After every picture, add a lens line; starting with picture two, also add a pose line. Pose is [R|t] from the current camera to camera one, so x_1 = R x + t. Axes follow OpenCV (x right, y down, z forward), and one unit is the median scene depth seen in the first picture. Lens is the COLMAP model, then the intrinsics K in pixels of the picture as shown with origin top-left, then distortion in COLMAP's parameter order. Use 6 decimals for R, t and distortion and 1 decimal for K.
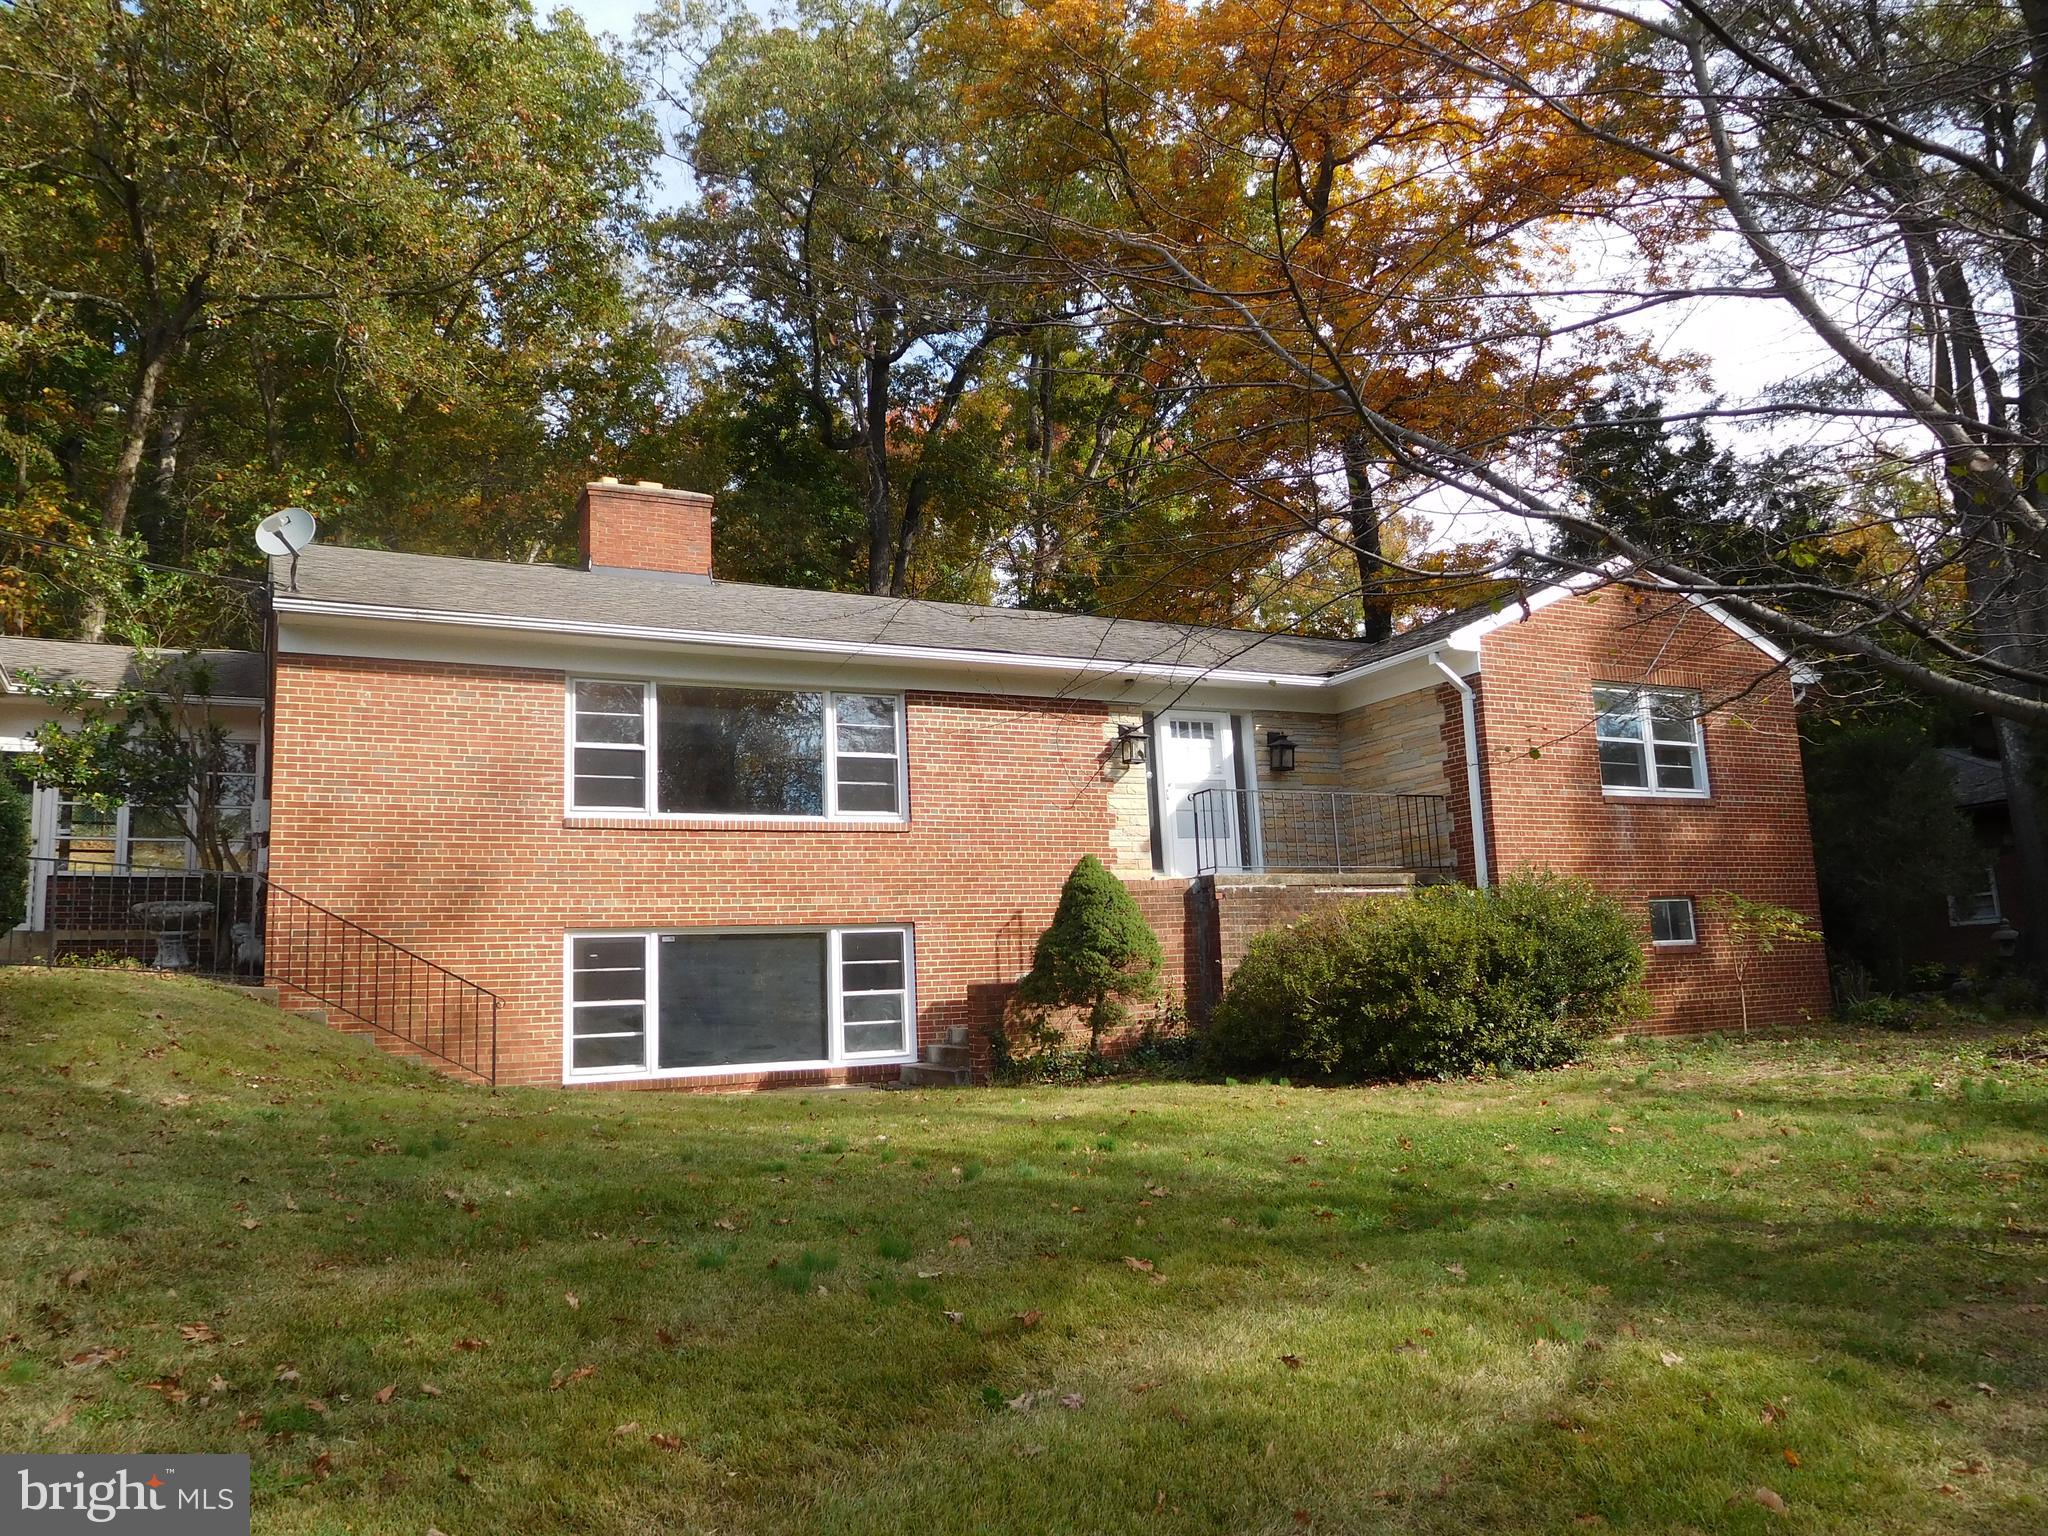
lens RADIAL K [[1511.7, 0, 1024.0], [0, 1511.7, 768.0], [0, 0, 1]] dist [-0.028441, -0.000392]
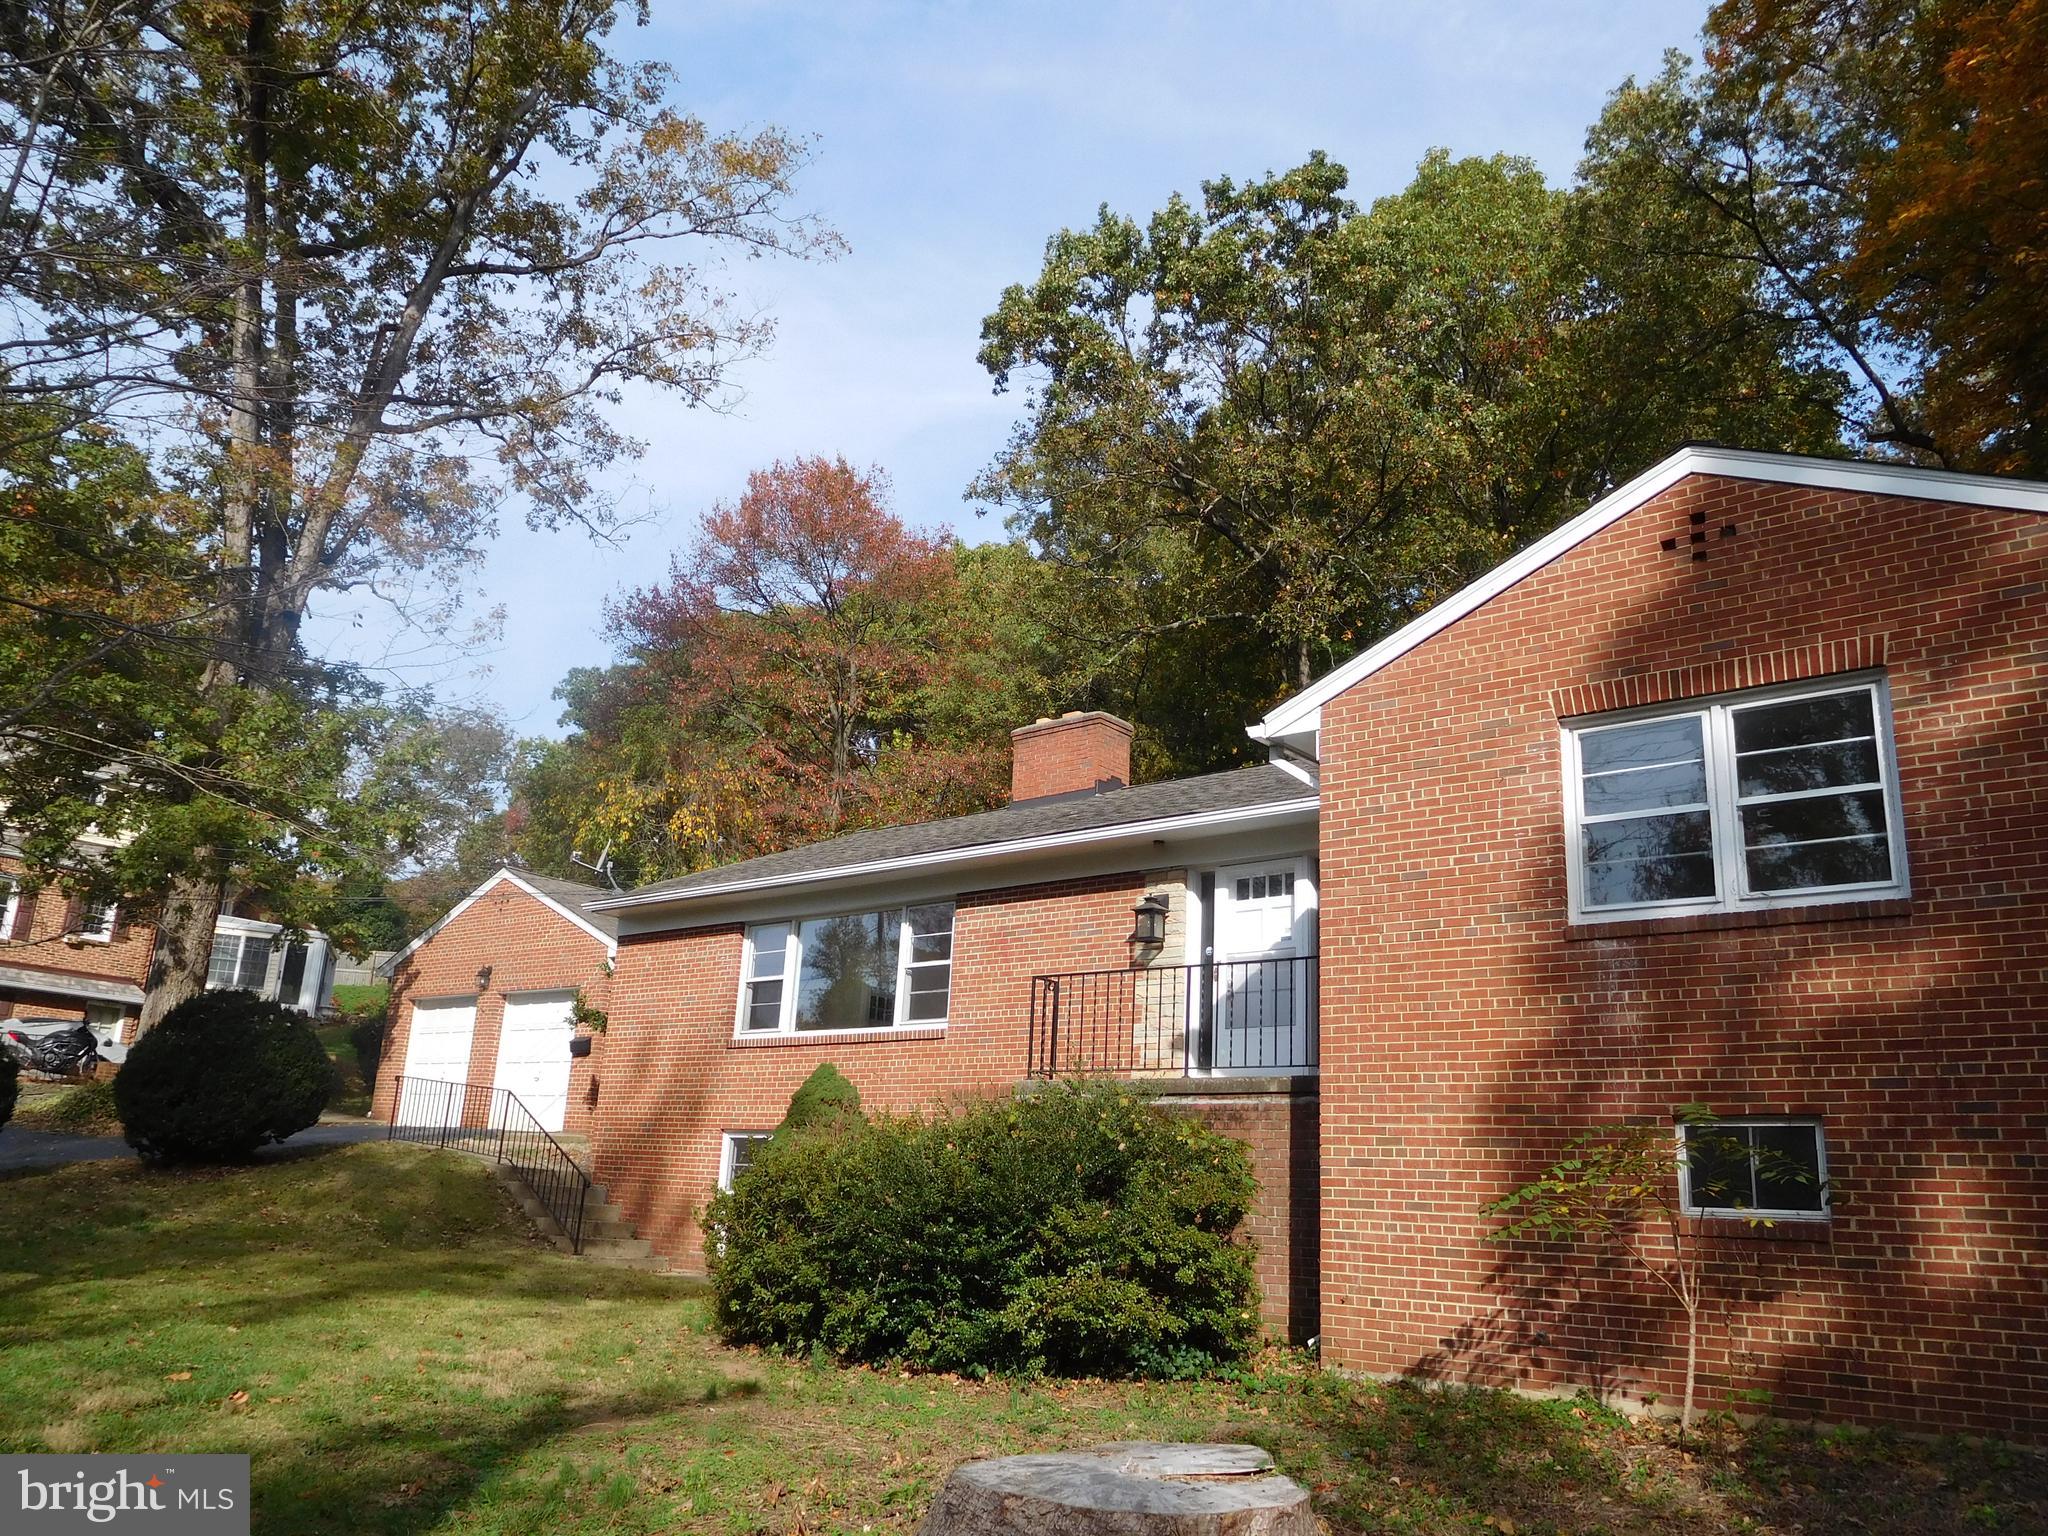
lens RADIAL K [[1511.7, 0, 1024.0], [0, 1511.7, 768.0], [0, 0, 1]] dist [-0.028441, -0.000392]
pose [[0.372987, -0.188662, -0.908454, 0.809062], [0.086725, 0.981912, -0.168310, 0.036024], [0.923775, -0.016008, 0.382601, 0.606830]]
